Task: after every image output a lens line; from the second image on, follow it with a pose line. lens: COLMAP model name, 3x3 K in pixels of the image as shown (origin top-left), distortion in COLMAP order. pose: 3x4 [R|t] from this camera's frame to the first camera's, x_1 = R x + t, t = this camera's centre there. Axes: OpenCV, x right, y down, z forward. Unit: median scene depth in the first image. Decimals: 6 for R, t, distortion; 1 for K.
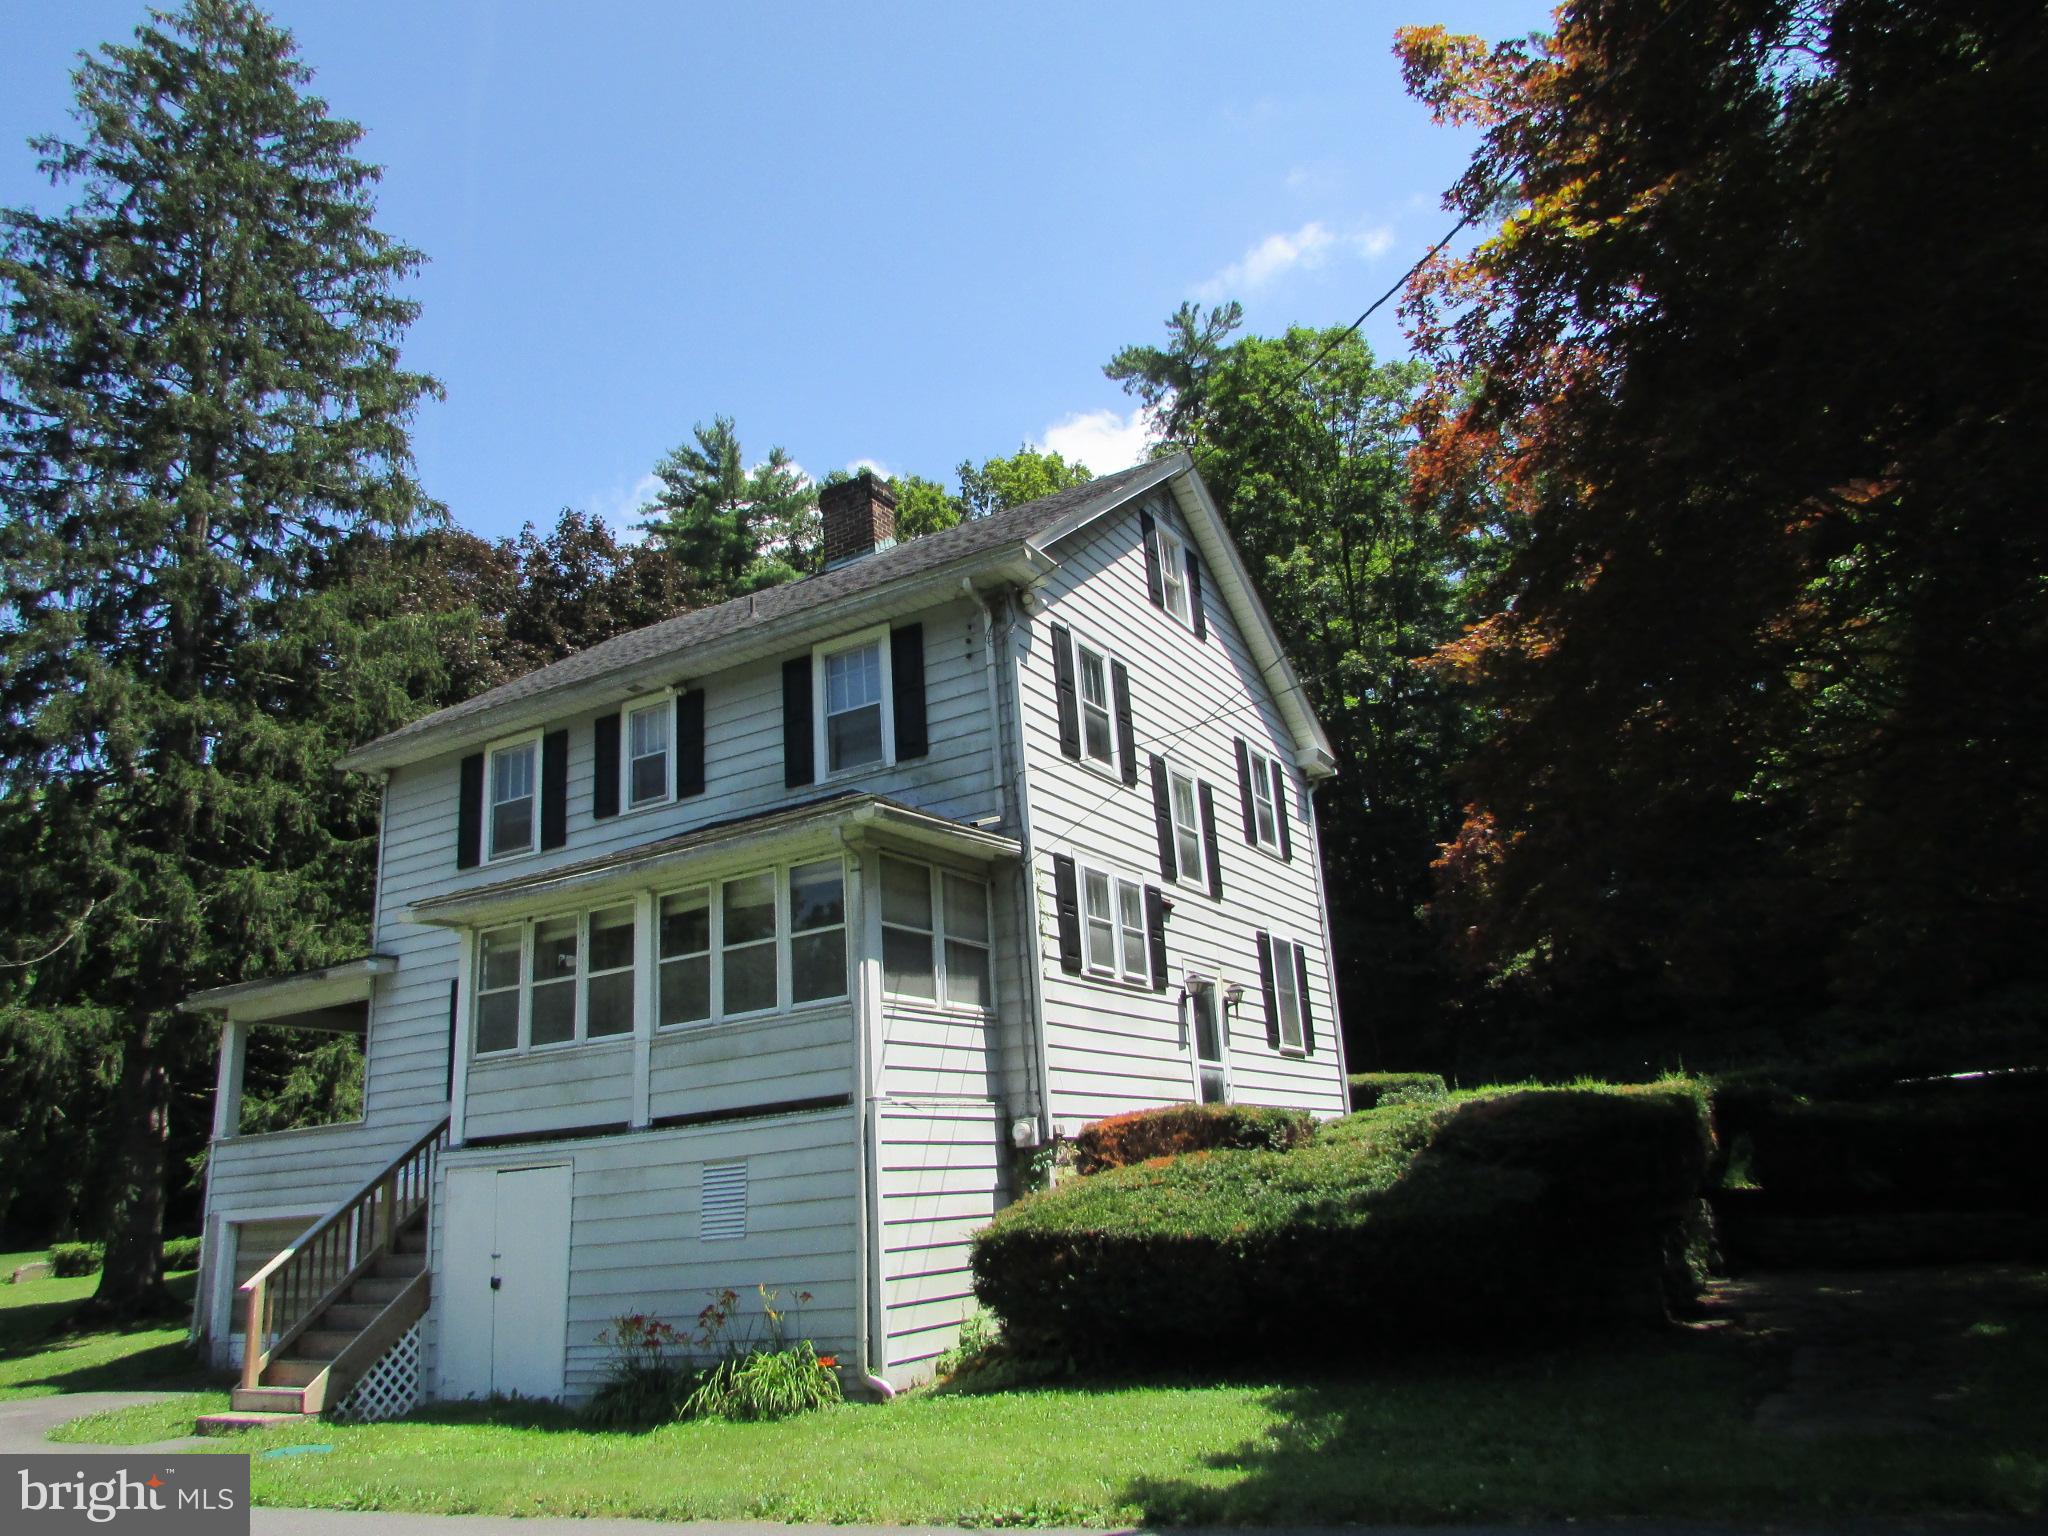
lens RADIAL K [[1430.2, 0, 1018.3], [0, 1430.2, 785.8], [0, 0, 1]] dist [-0.039193, 0.012862]
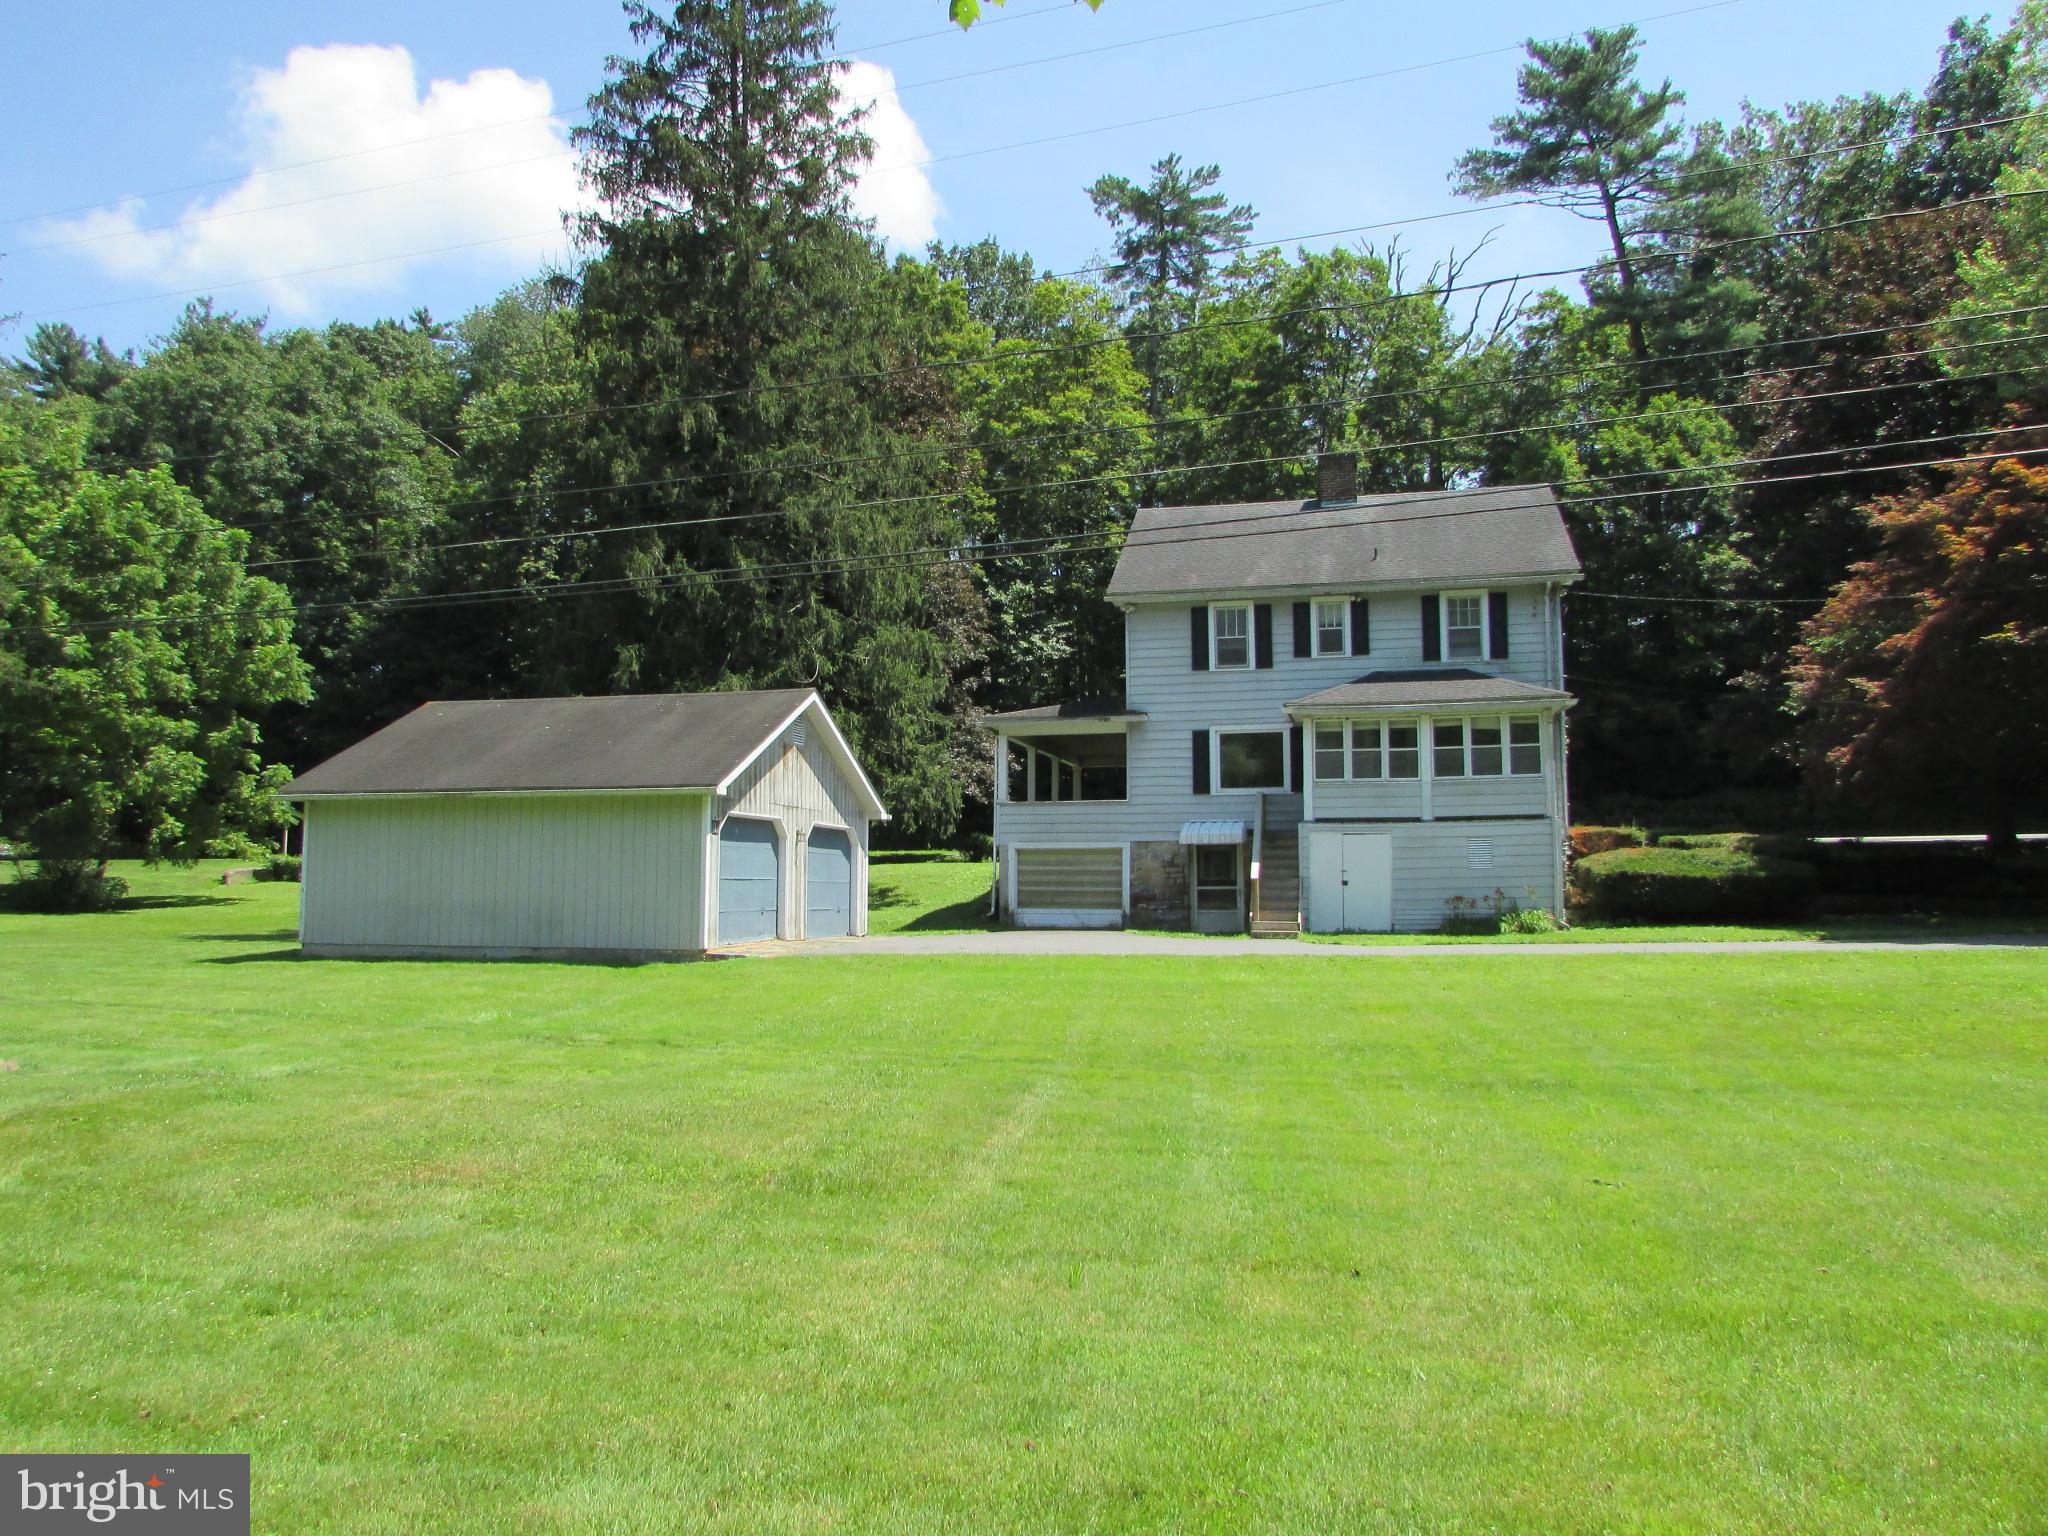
lens RADIAL K [[1430.2, 0, 1025.3], [0, 1430.2, 767.3], [0, 0, 1]] dist [-0.039193, 0.012862]
pose [[0.956368, 0.089876, 0.277998, -1.169868], [-0.140681, 0.975600, 0.168562, -0.105206], [-0.256065, -0.200316, 0.945677, -0.753298]]
